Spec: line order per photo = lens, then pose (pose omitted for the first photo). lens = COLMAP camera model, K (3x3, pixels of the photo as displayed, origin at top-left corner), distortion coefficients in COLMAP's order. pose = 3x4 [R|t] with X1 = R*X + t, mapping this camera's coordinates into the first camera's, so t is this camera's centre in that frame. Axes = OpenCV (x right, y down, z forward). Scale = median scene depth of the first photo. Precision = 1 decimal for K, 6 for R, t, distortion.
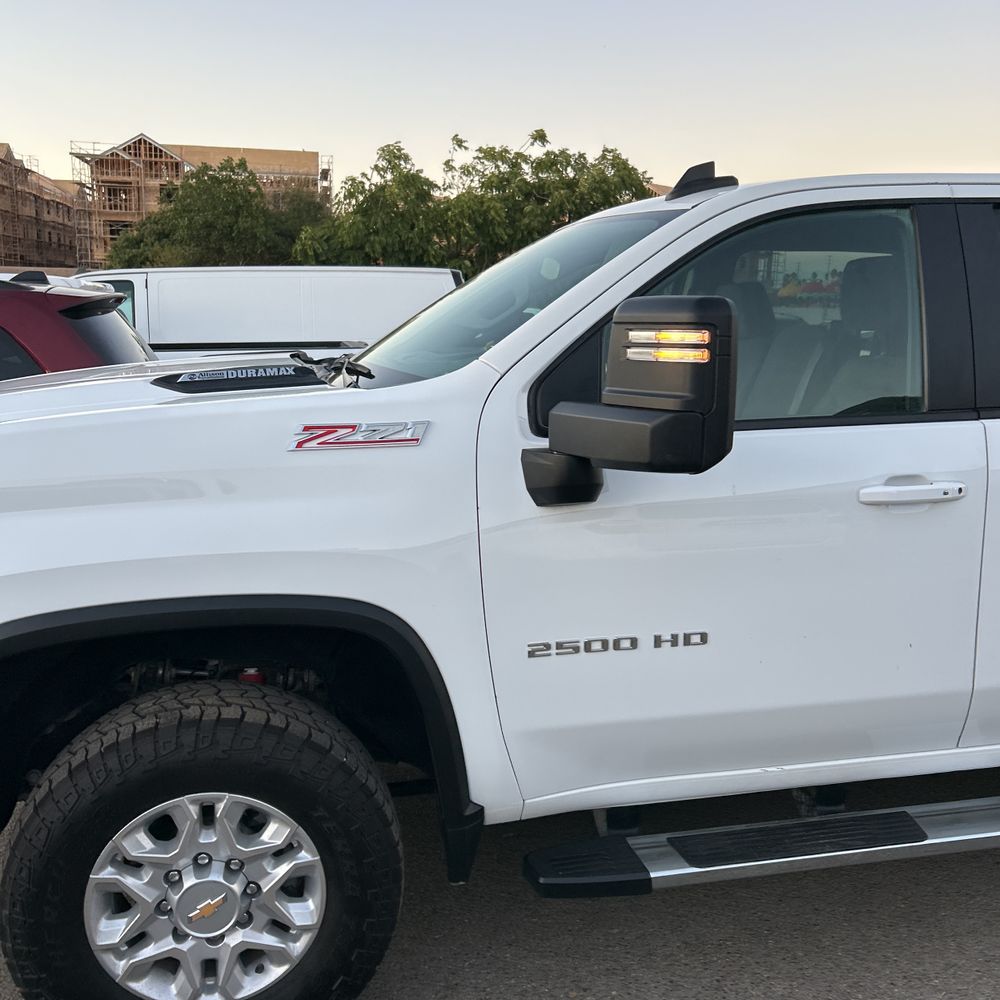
lens RADIAL K [[1010.5, 0, 489.0], [0, 1010.5, 482.5], [0, 0, 1]] dist [0.016812, 0.000000]
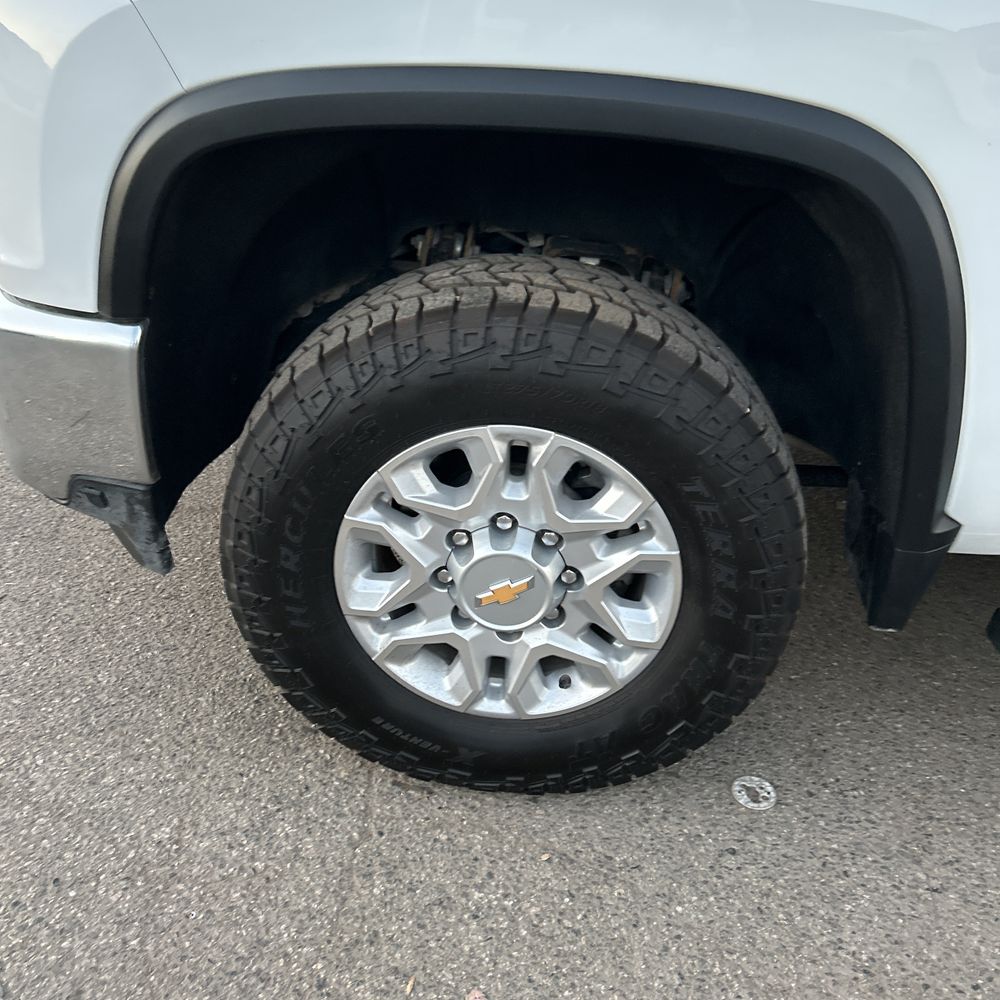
lens RADIAL K [[1010.5, 0, 492.9], [0, 1010.5, 509.9], [0, 0, 1]] dist [0.016812, 0.000000]
pose [[0.959175, 0.176974, -0.220600, -0.141483], [-0.095170, 0.936502, 0.337500, 0.138593], [0.266321, -0.302727, 0.915112, 0.388022]]
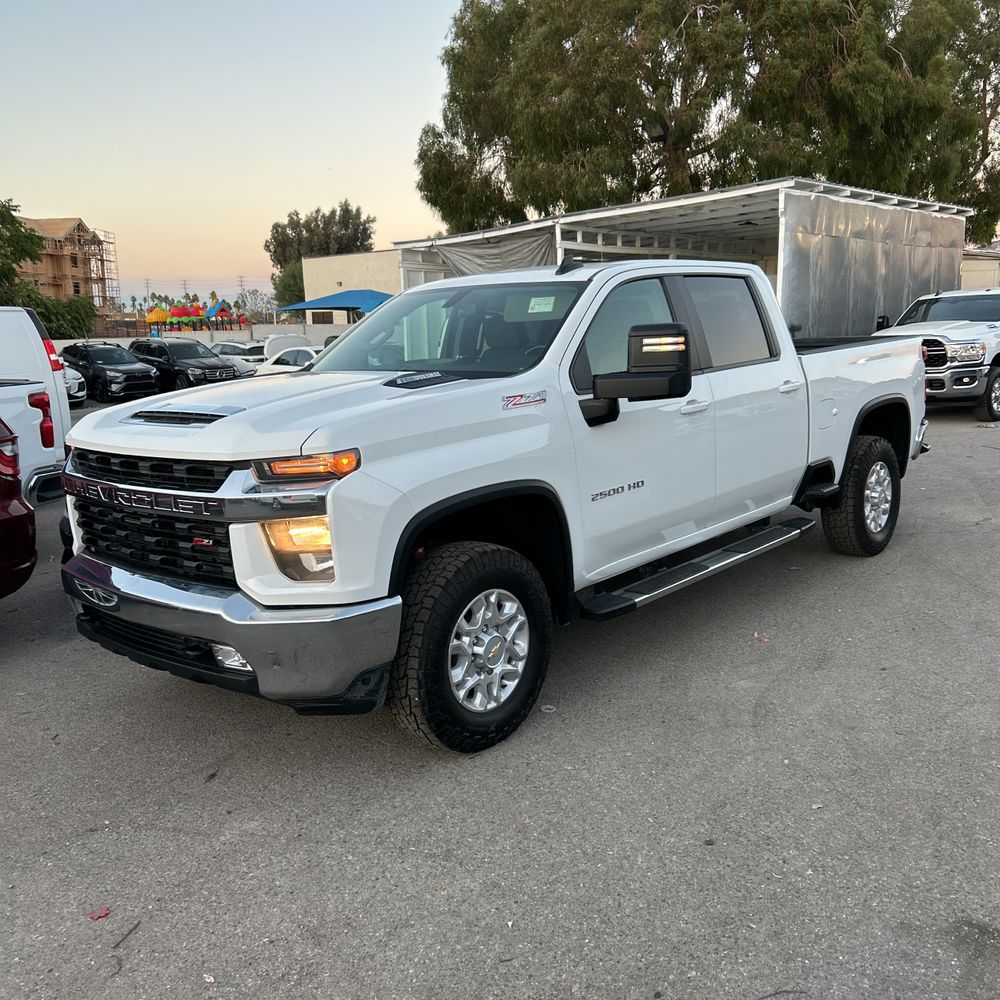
lens RADIAL K [[1010.5, 0, 491.1], [0, 1010.5, 468.1], [0, 0, 1]] dist [0.016812, 0.000000]
pose [[0.799229, -0.123669, 0.588166, -1.303037], [0.144843, 0.989391, 0.011212, 0.053789], [-0.583313, 0.076230, 0.808663, -0.536962]]
